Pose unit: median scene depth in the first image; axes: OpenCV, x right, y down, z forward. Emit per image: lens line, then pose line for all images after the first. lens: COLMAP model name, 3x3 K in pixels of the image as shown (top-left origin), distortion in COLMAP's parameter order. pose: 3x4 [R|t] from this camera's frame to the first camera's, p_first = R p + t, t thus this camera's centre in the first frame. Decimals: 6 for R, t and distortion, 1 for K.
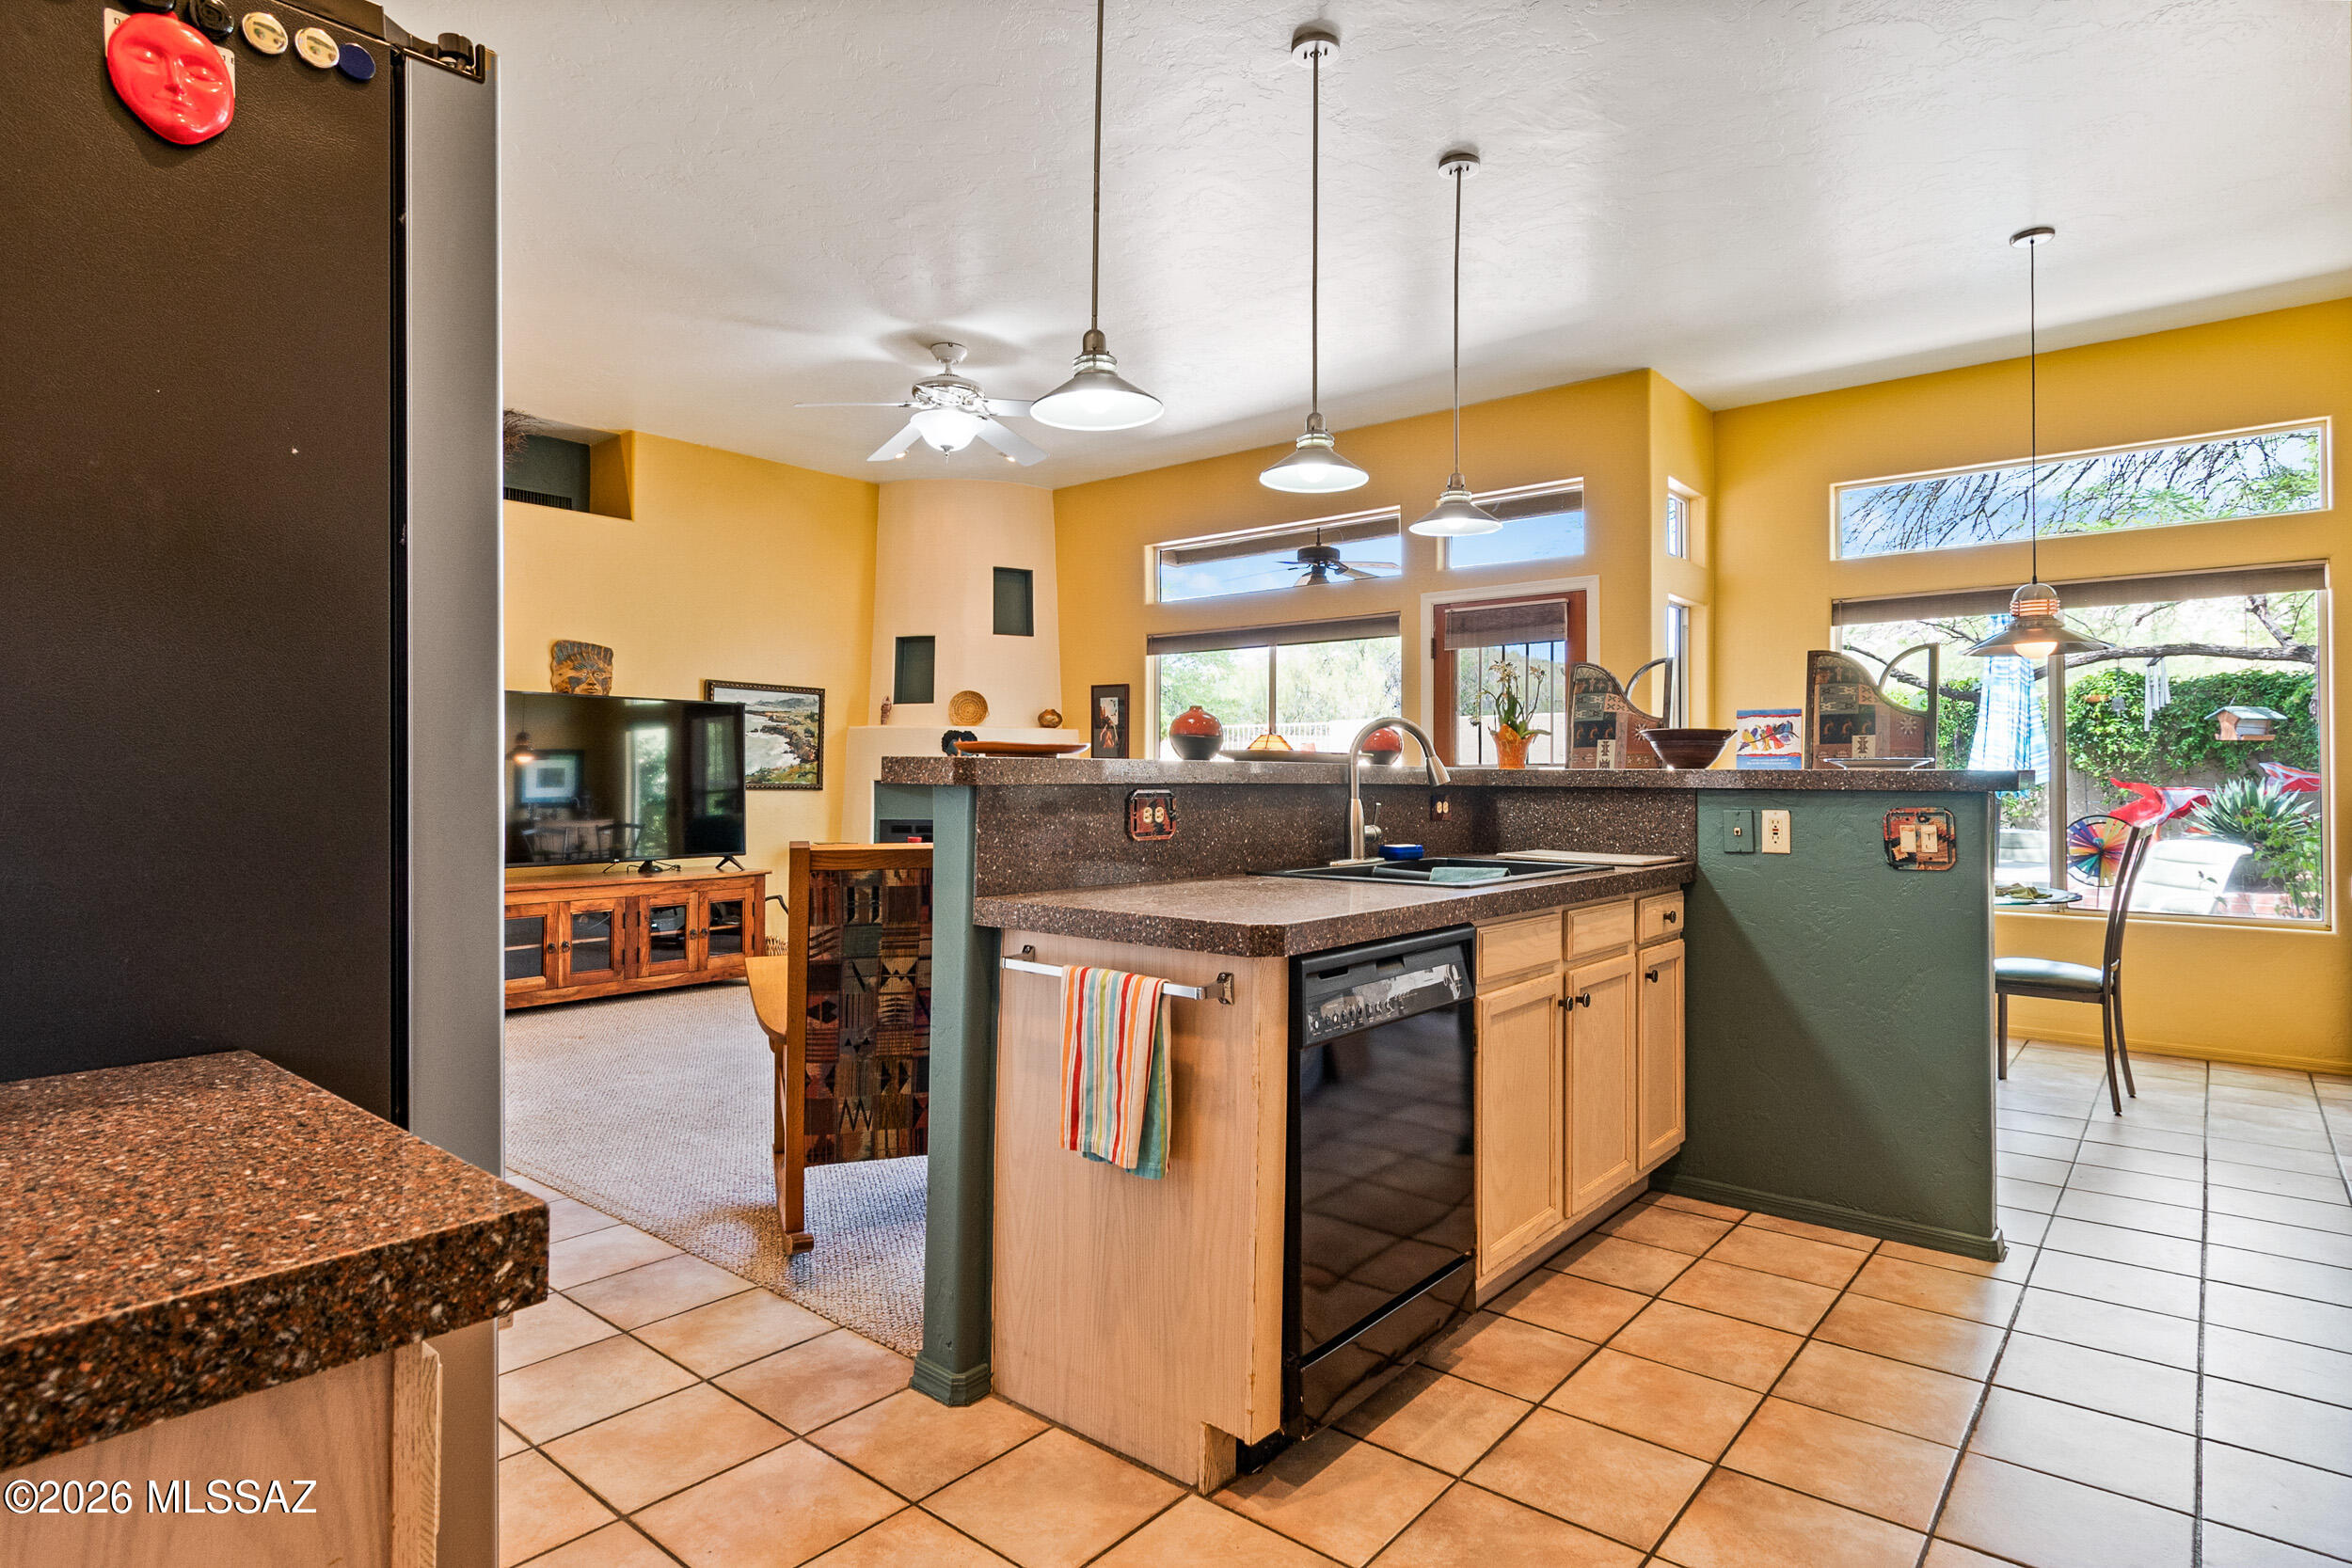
lens RADIAL K [[1239.9, 0, 1182.8], [0, 1239.9, 755.7], [0, 0, 1]] dist [0.001190, 0.000014]
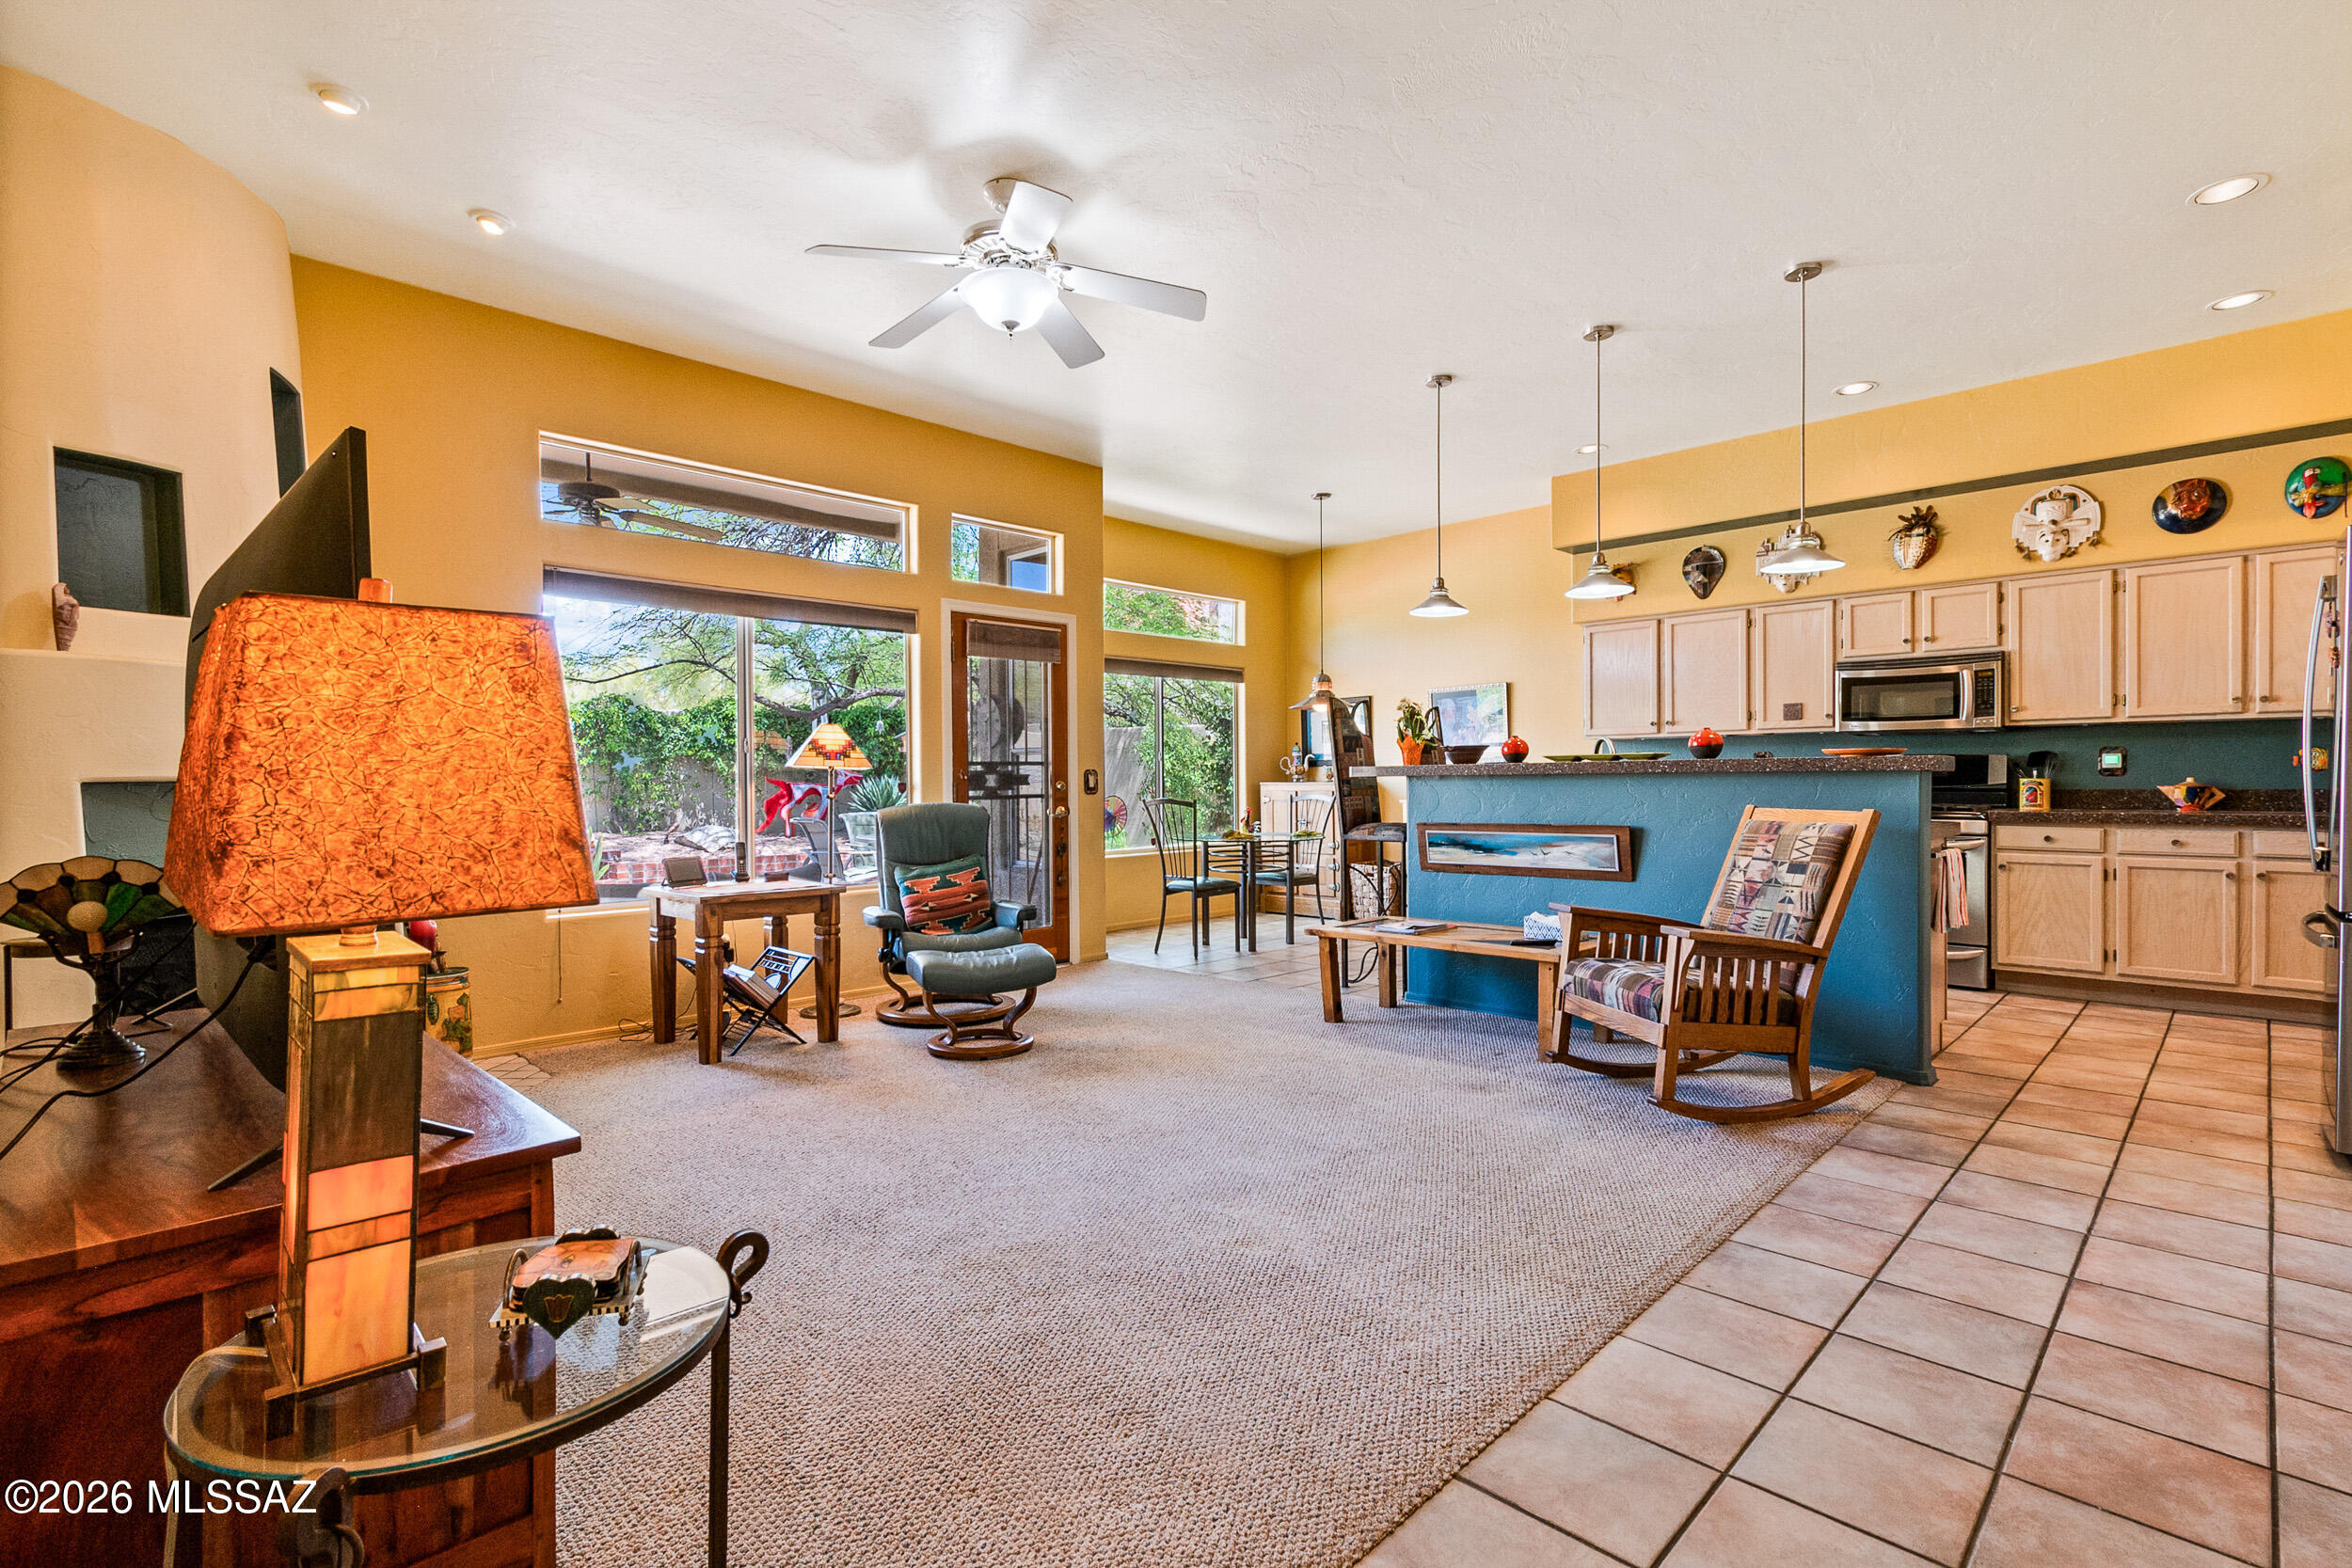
lens RADIAL K [[1096.4, 0, 1176.0], [0, 1096.4, 784.0], [0, 0, 1]] dist [0.003023, 0.000291]
pose [[0.091974, -0.009014, 0.995721, -0.838068], [-0.013346, 0.999858, 0.010284, 0.017390], [-0.995672, -0.014235, 0.091841, 0.839195]]
